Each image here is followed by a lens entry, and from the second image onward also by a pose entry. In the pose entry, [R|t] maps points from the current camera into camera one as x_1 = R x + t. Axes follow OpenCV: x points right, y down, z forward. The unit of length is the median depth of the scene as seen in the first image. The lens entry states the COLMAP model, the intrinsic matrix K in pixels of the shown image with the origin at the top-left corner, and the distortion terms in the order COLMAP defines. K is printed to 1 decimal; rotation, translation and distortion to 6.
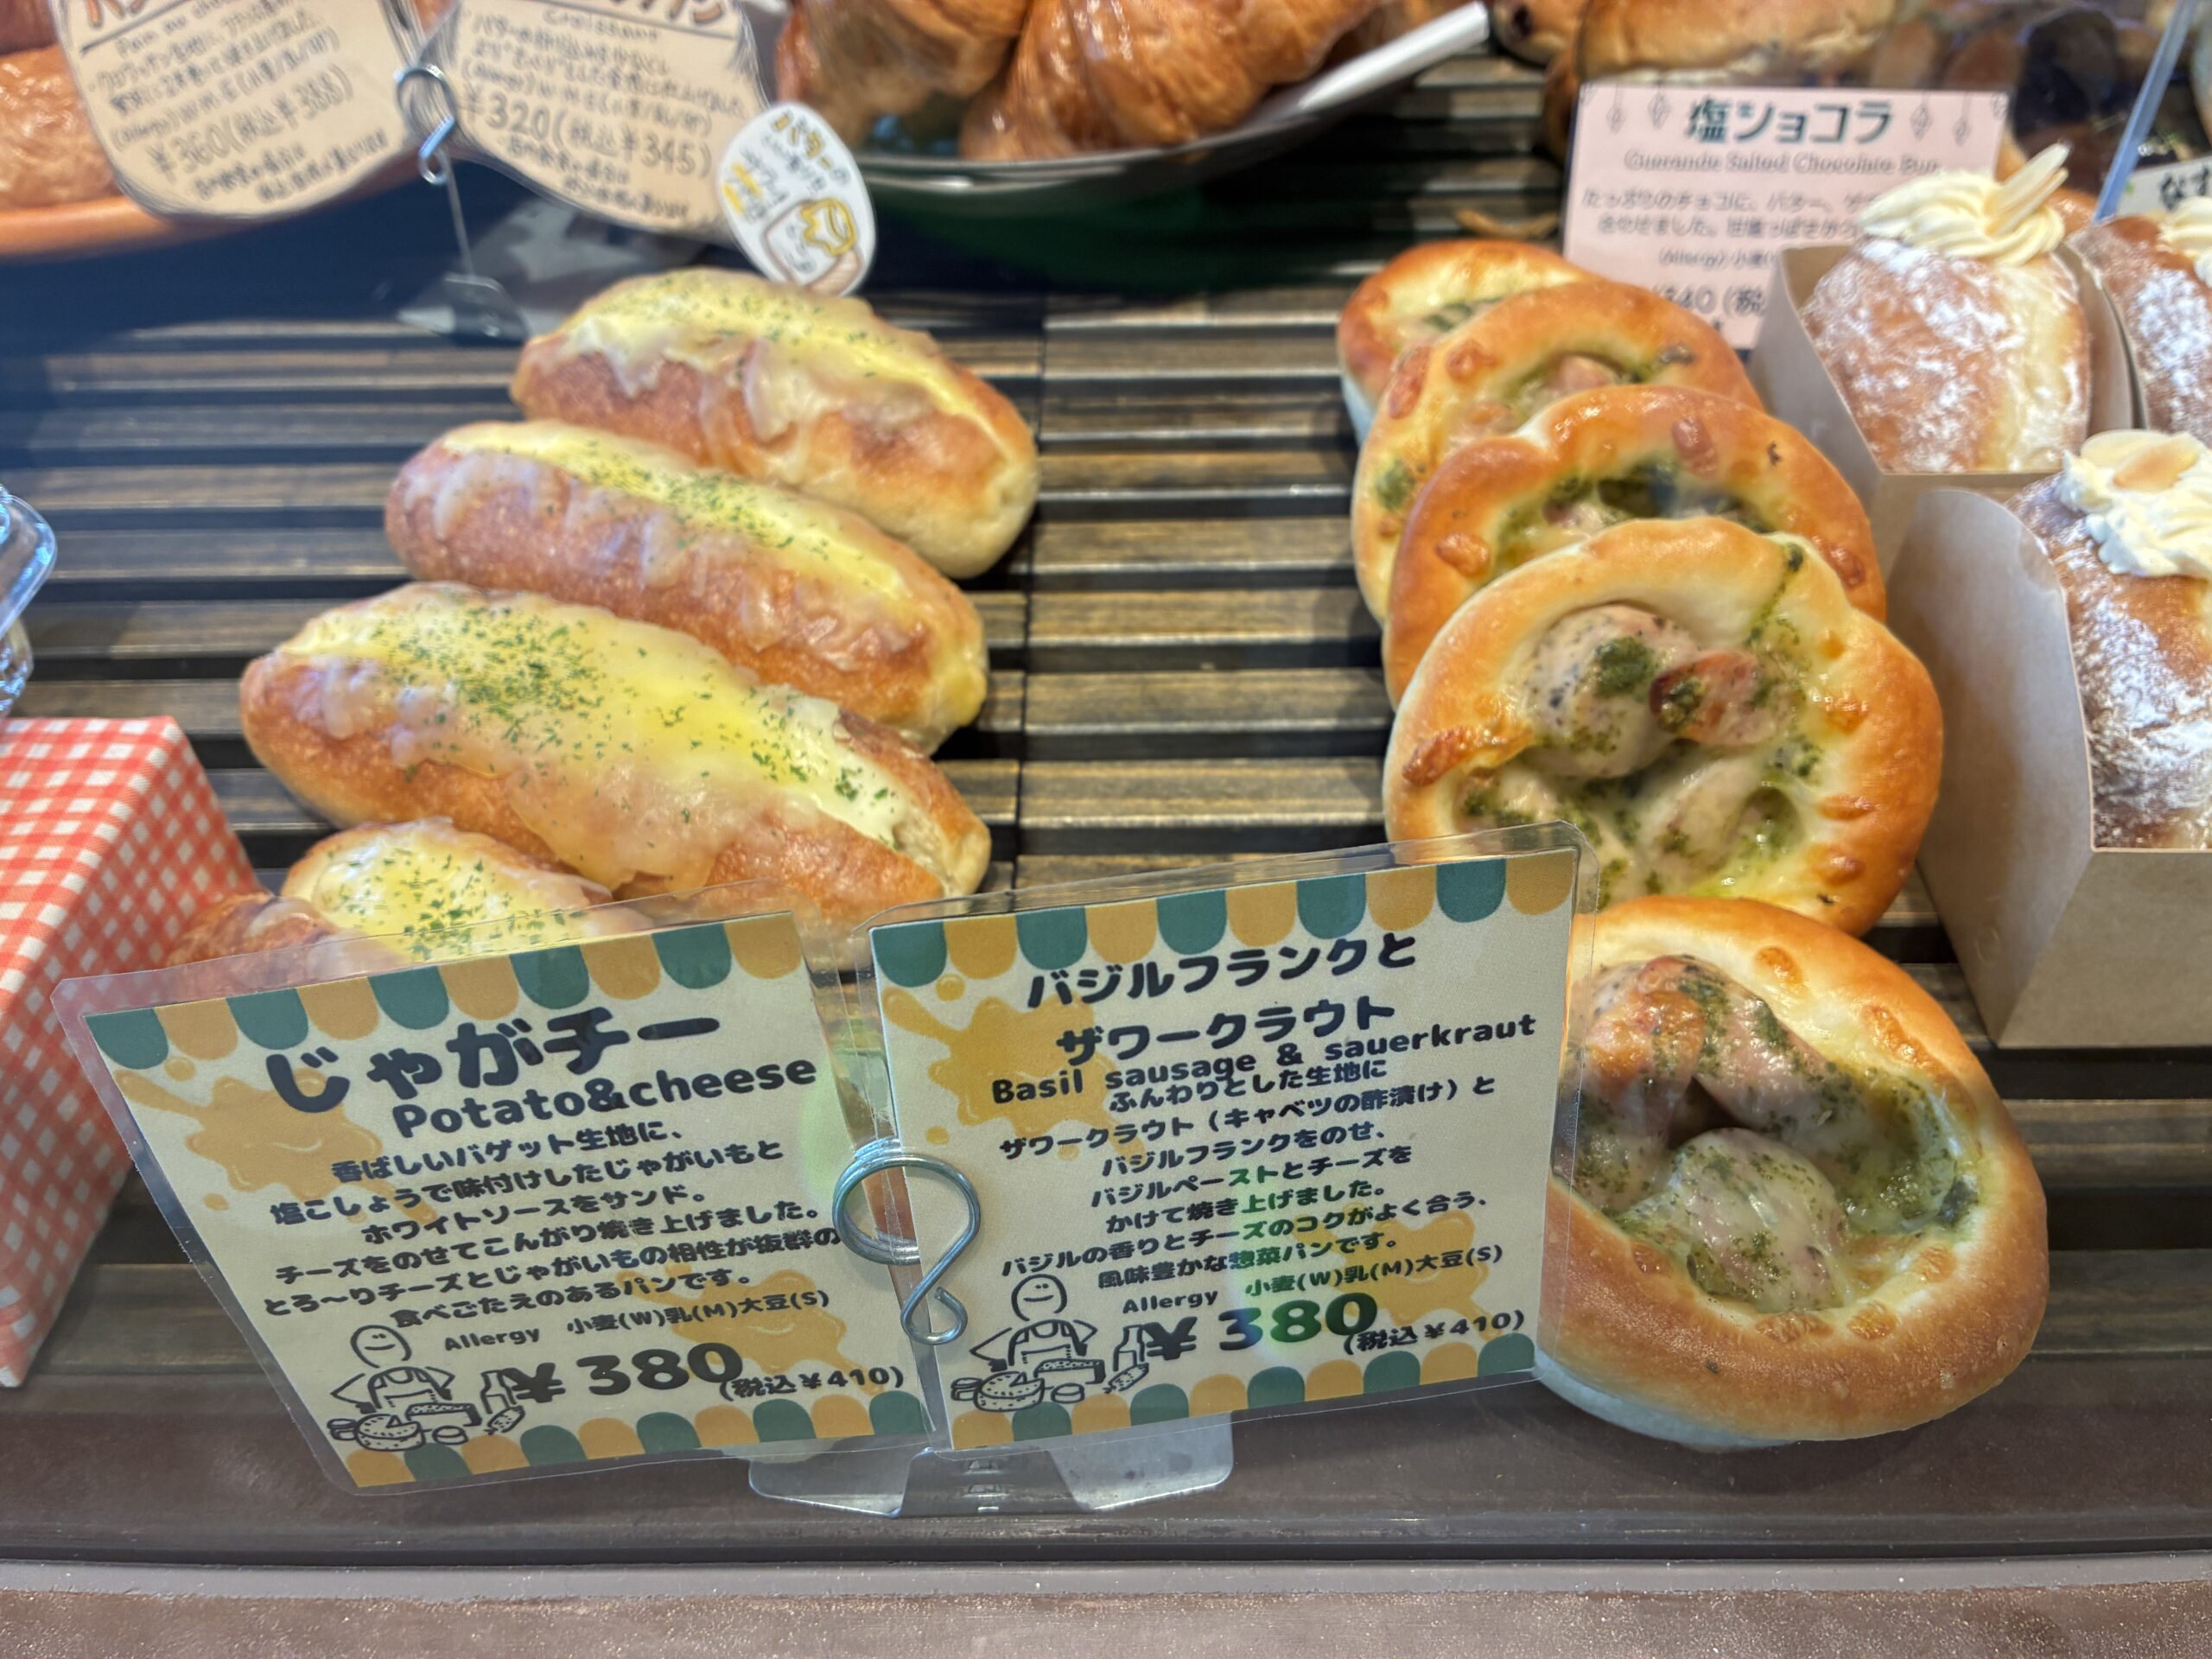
lens RADIAL K [[1657.1, 0, 1106.0], [0, 1657.1, 829.5], [0, 0, 1]] dist [-0.000880, 0.003764]
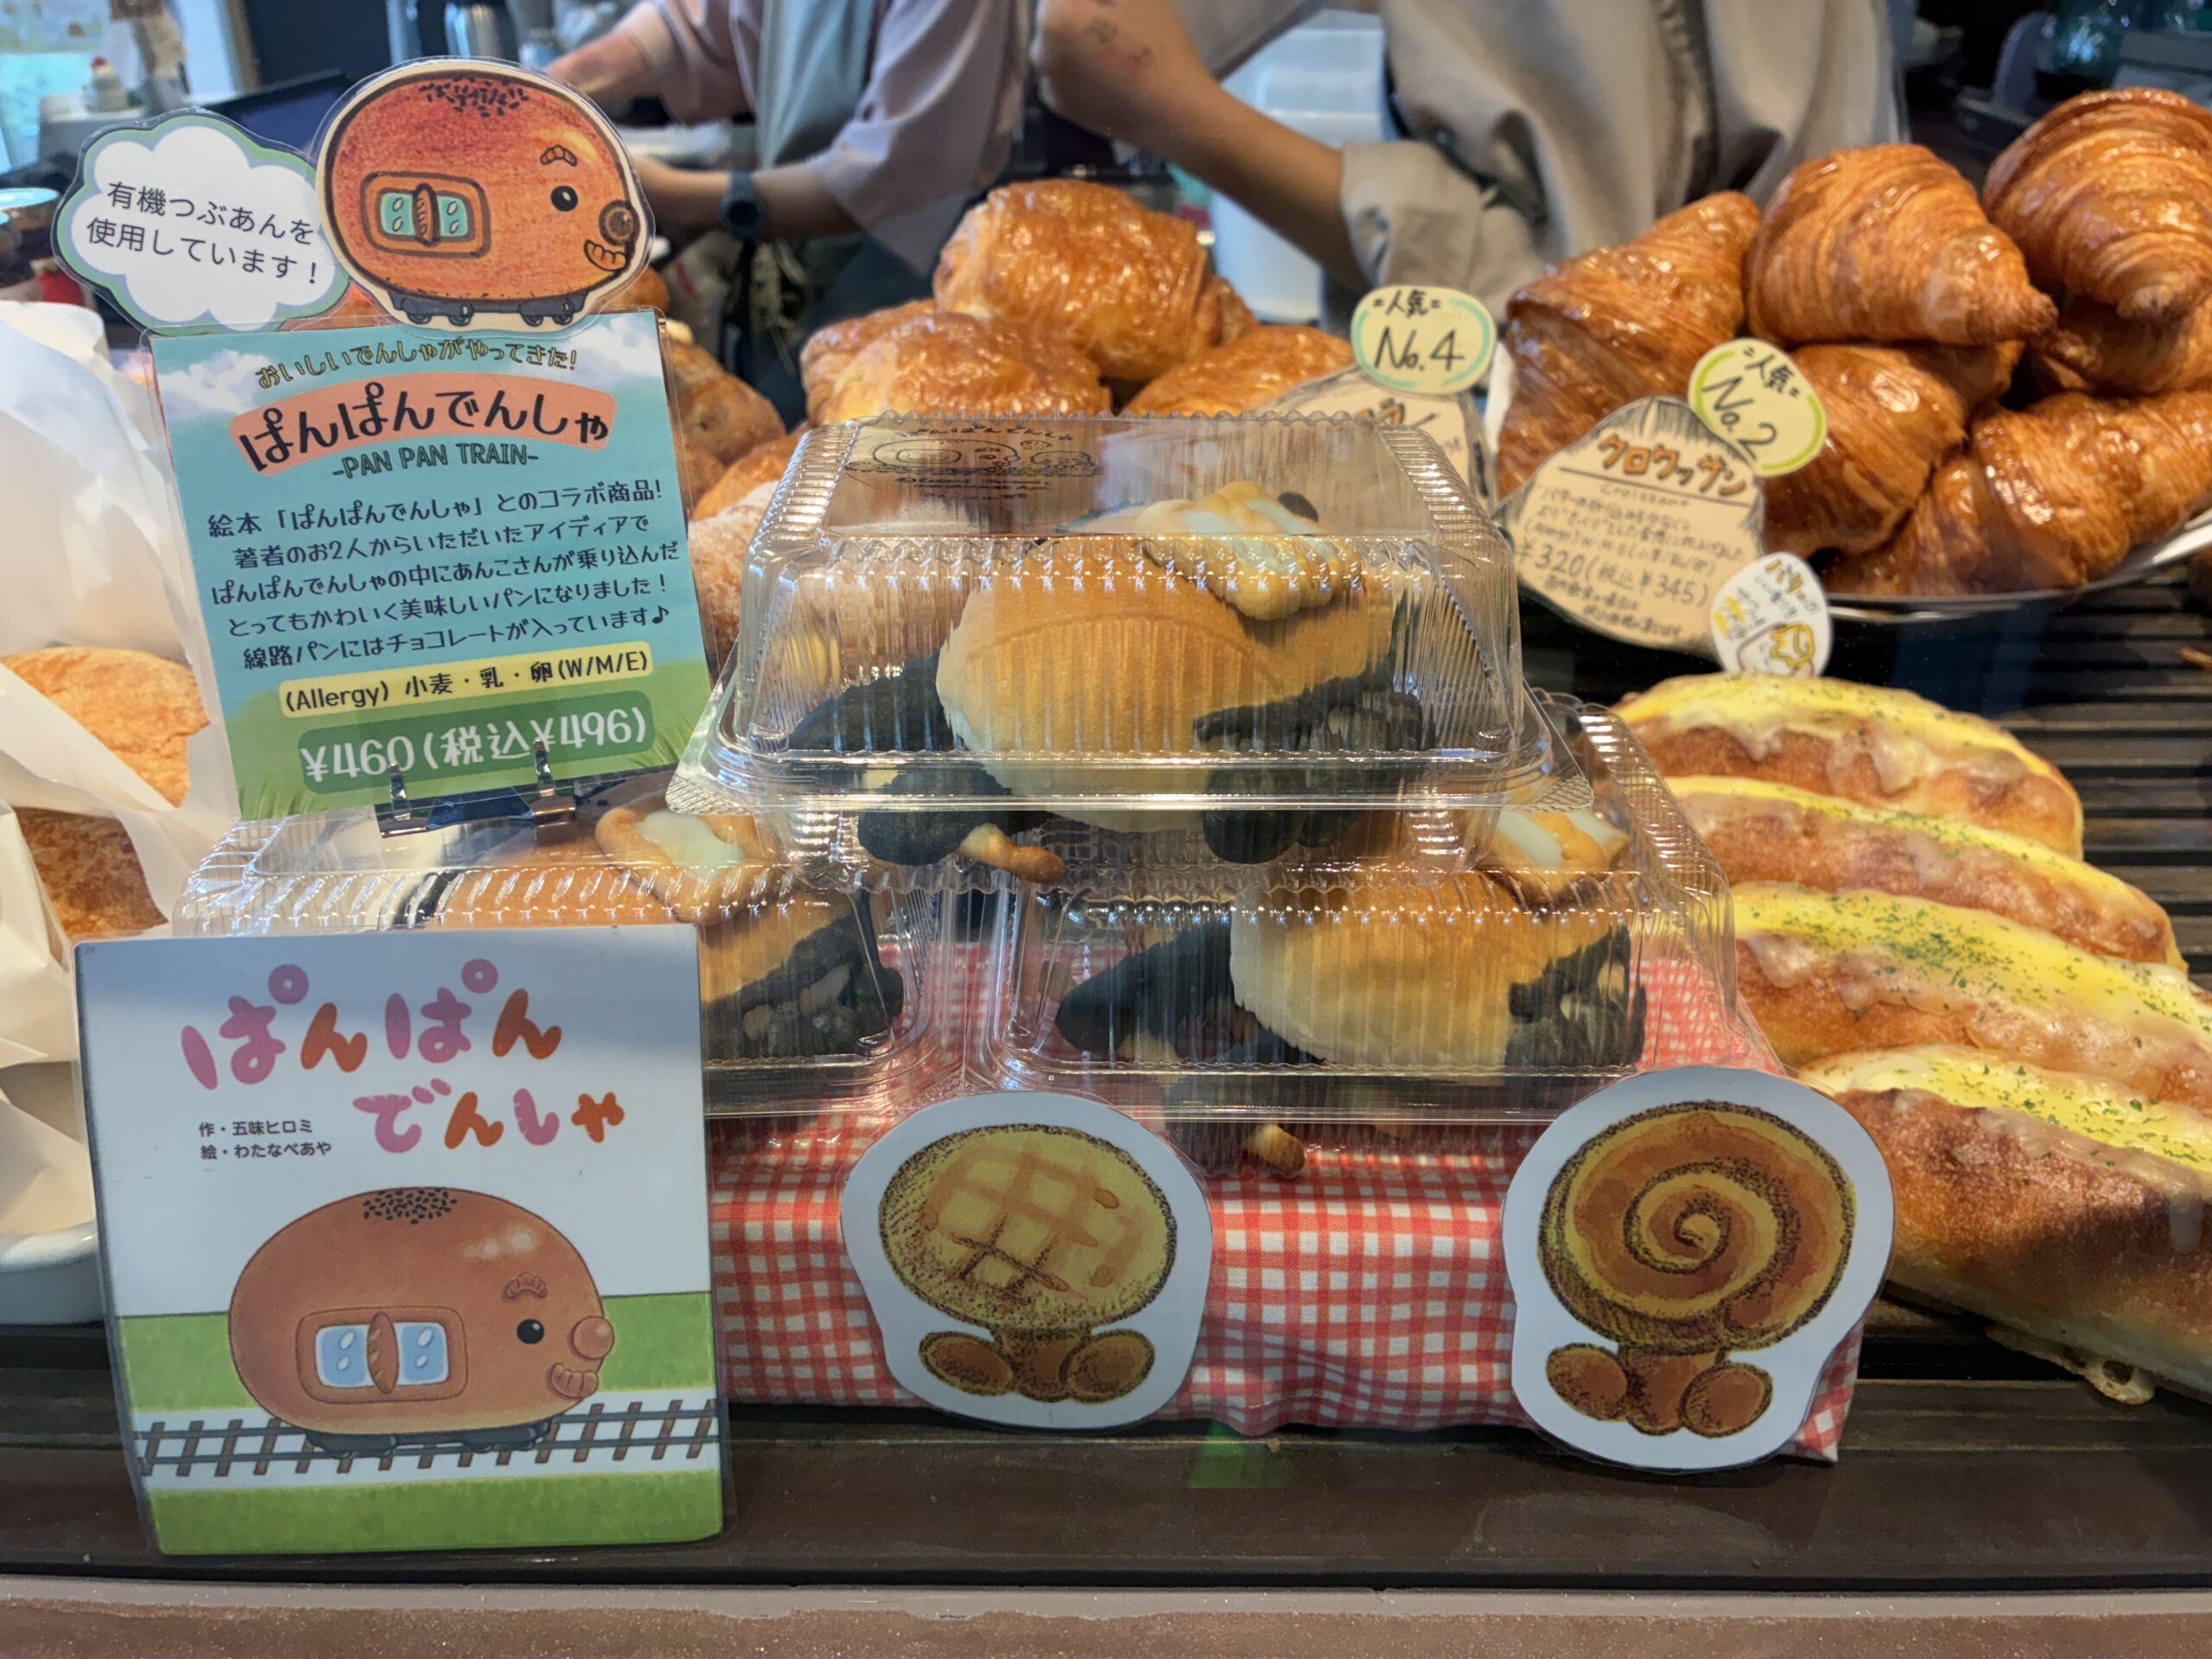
lens RADIAL K [[1657.1, 0, 1106.0], [0, 1657.1, 829.5], [0, 0, 1]] dist [-0.000880, 0.003764]
pose [[0.999375, 0.017541, -0.030685, -0.665405], [-0.025393, 0.960218, -0.278096, 0.137308], [0.024586, 0.278701, 0.960063, -0.185668]]
